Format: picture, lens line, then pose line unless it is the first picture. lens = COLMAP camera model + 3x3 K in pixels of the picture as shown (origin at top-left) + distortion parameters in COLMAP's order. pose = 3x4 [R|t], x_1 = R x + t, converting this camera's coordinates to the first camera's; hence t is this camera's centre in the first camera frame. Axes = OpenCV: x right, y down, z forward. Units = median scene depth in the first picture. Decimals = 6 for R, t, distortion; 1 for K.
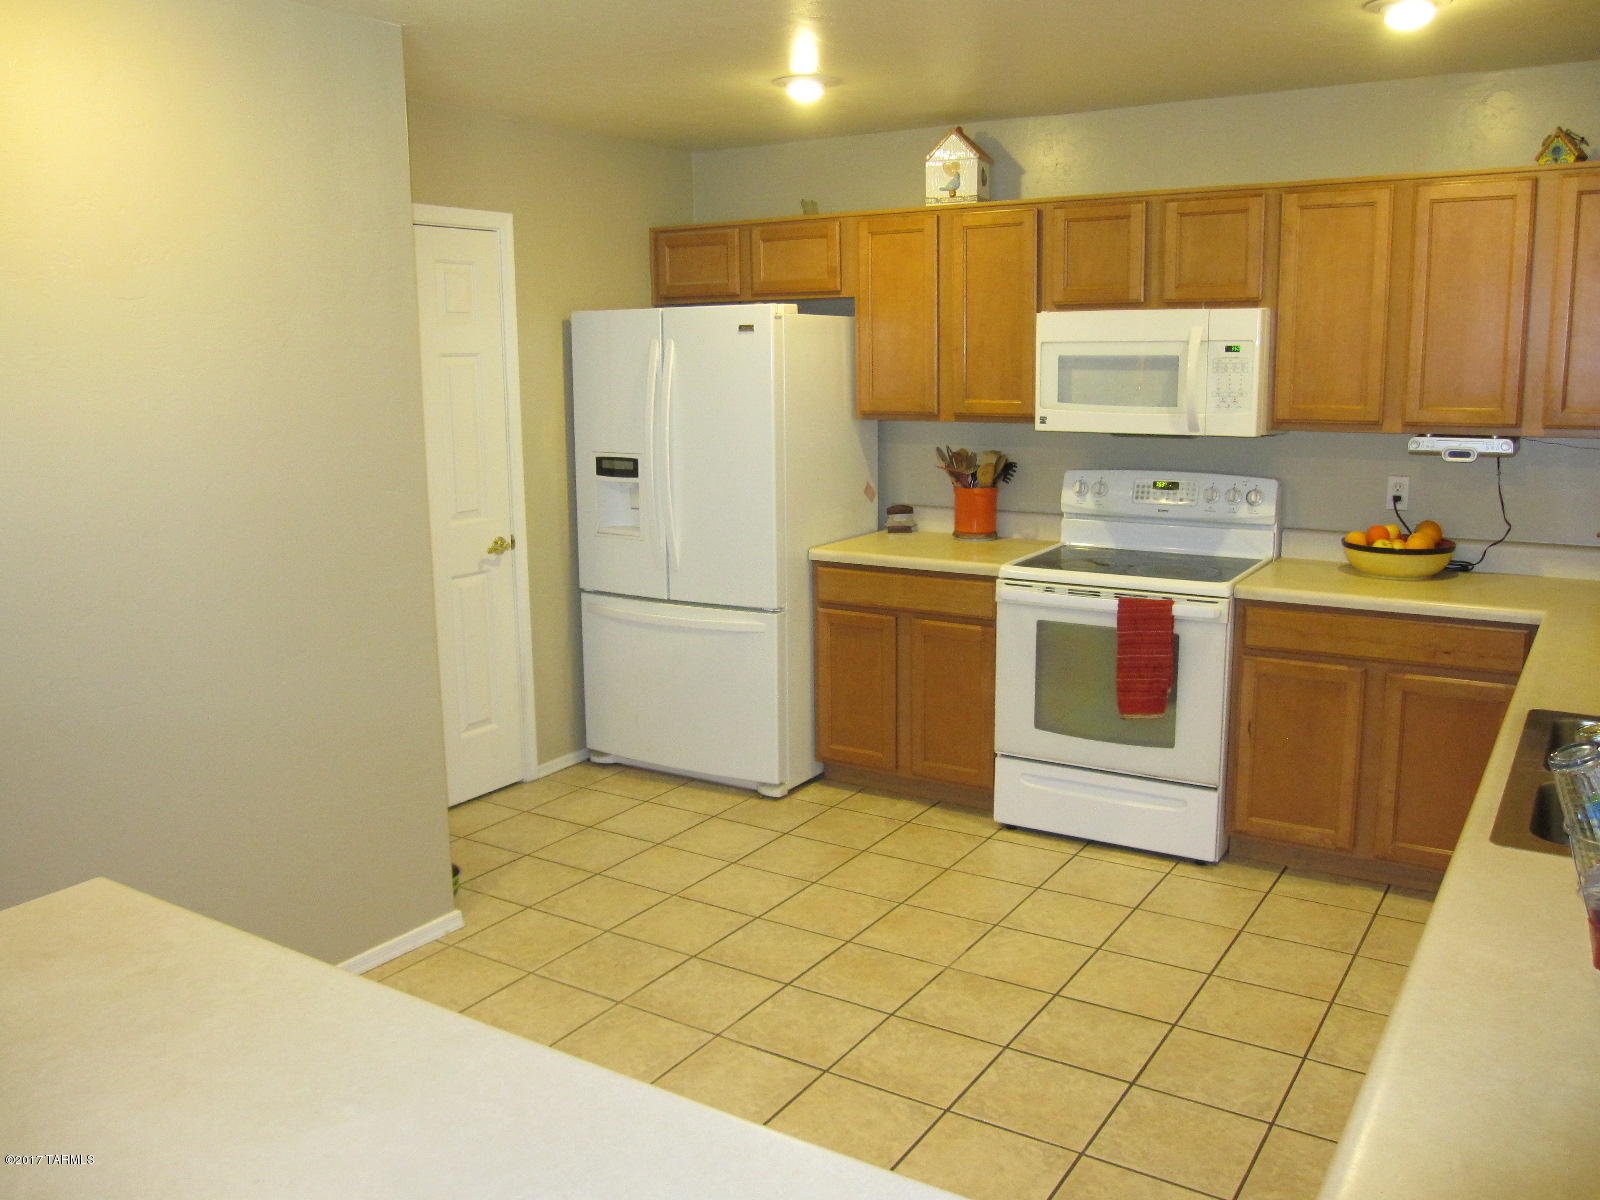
lens RADIAL K [[1305.6, 0, 809.2], [0, 1305.6, 575.8], [0, 0, 1]] dist [-0.061642, 0.015027]
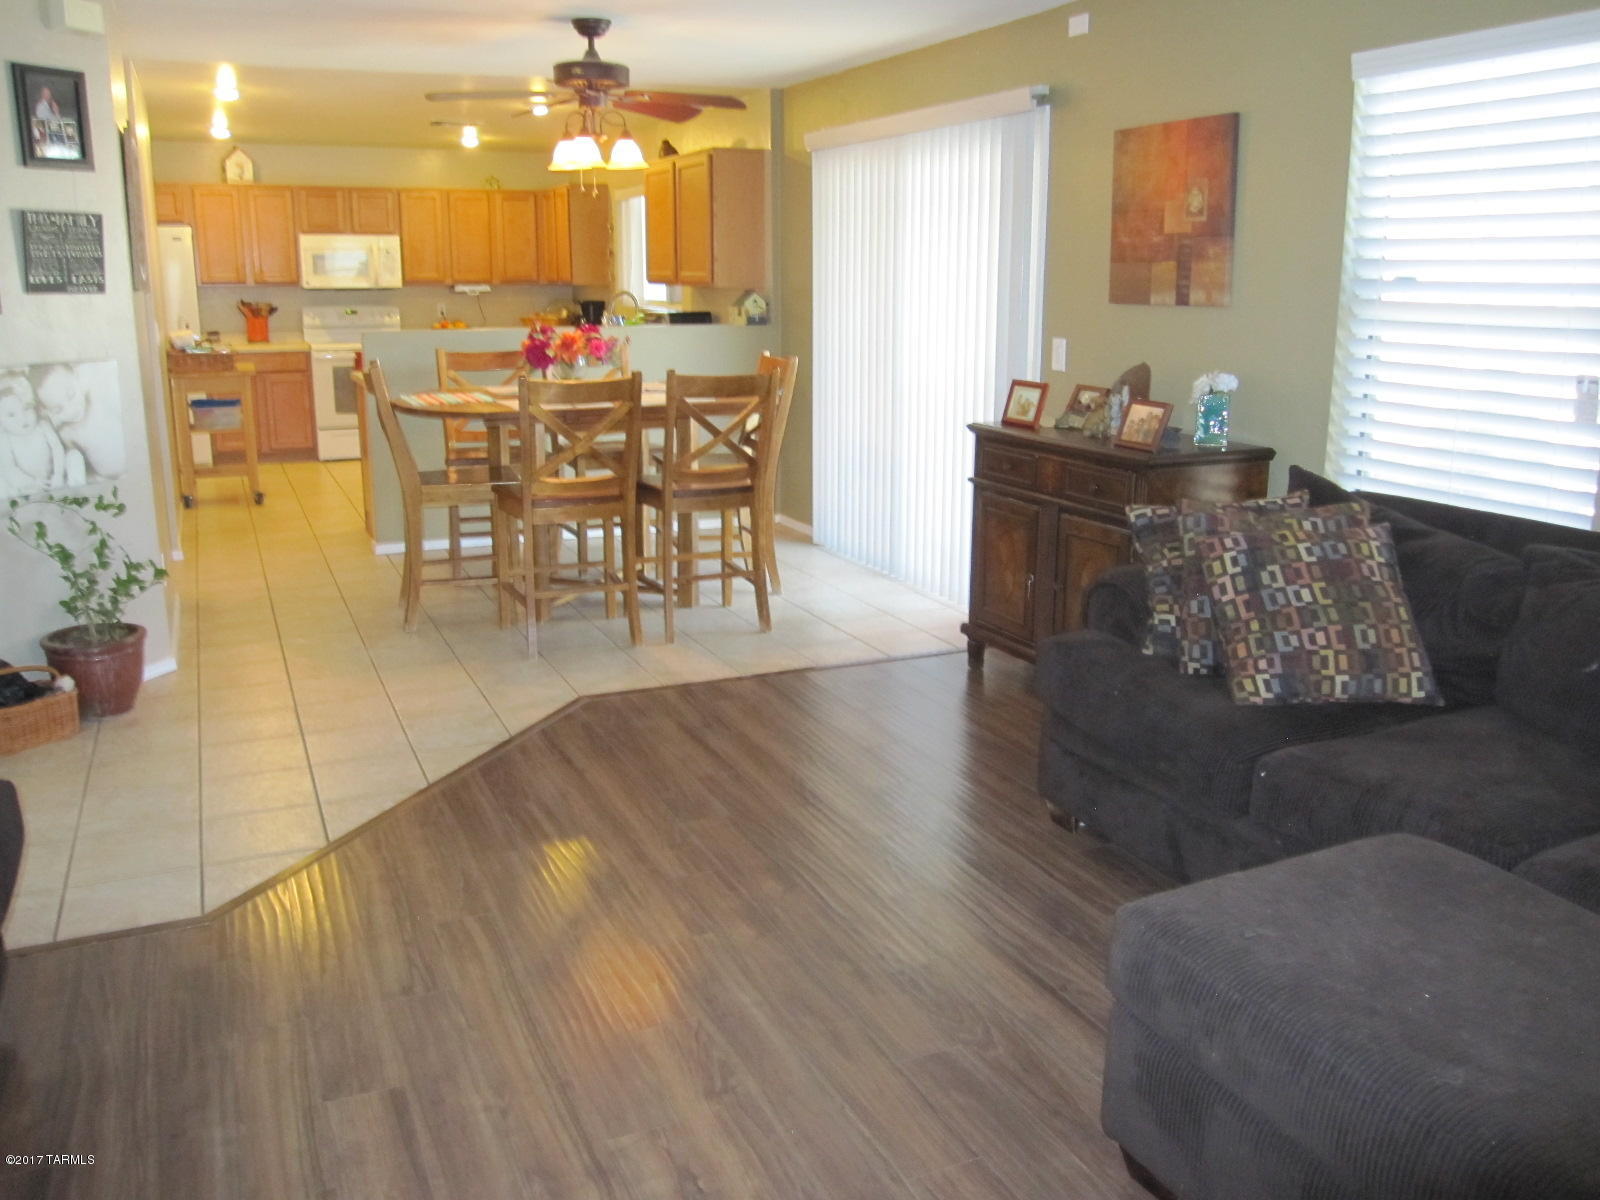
lens RADIAL K [[1305.6, 0, 809.2], [0, 1305.6, 575.8], [0, 0, 1]] dist [-0.061642, 0.015027]
pose [[0.539594, -0.169785, 0.824628, -1.363650], [0.132875, 0.984354, 0.115725, 0.253360], [-0.831374, 0.047128, 0.553712, -1.009315]]
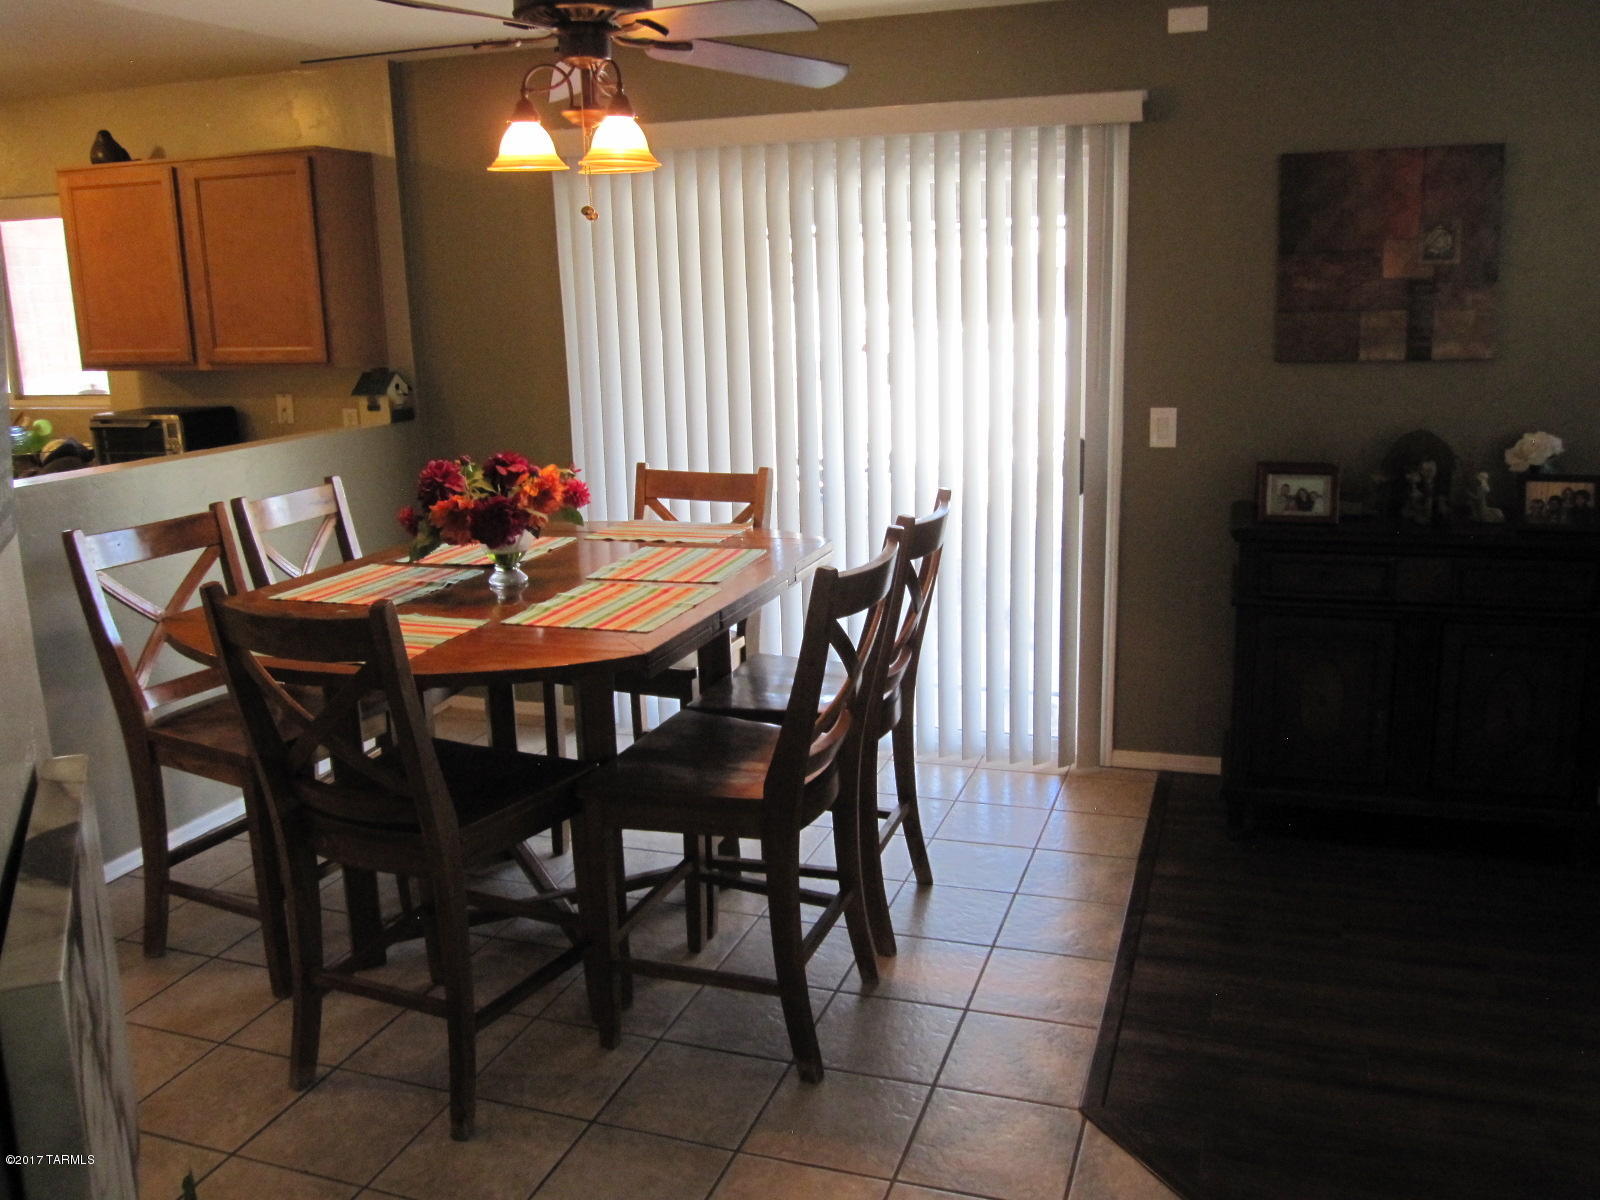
lens RADIAL K [[1305.6, 0, 809.2], [0, 1305.6, 575.8], [0, 0, 1]] dist [-0.061642, 0.015027]
pose [[-0.226049, -0.182022, 0.956959, -1.103022], [0.200718, 0.952602, 0.228606, 0.055118], [-0.953213, 0.243755, -0.178799, -0.104206]]
